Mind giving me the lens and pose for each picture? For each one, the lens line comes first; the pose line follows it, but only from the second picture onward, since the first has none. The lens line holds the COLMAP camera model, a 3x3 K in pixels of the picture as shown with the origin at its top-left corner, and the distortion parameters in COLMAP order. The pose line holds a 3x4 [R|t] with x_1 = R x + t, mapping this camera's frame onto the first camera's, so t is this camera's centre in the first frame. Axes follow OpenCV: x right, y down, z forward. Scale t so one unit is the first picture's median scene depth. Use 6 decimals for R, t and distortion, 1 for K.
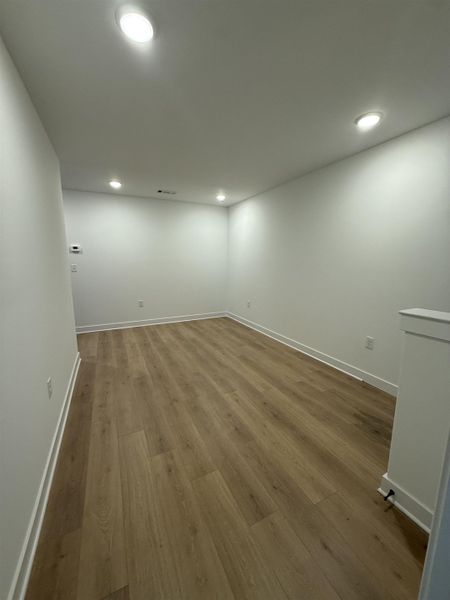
lens RADIAL K [[237.9, 0, 225.0], [0, 237.9, 300.0], [0, 0, 1]] dist [-0.000029, -0.000286]
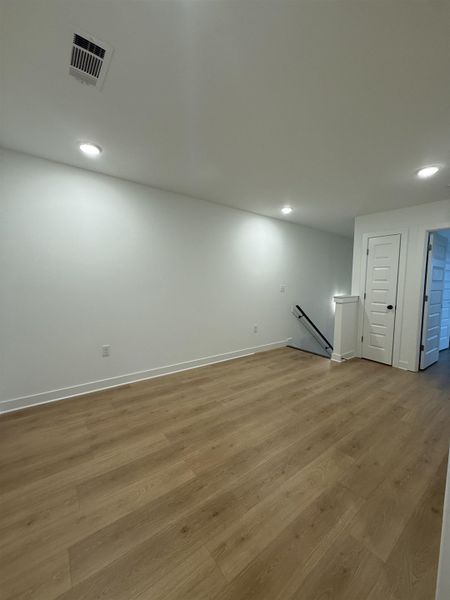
lens RADIAL K [[237.9, 0, 225.0], [0, 237.9, 300.0], [0, 0, 1]] dist [-0.000029, -0.000286]
pose [[-0.188157, -0.089528, 0.978050, -0.864088], [0.149022, 0.981704, 0.118531, -0.220021], [-0.970768, 0.168053, -0.171373, 1.304168]]
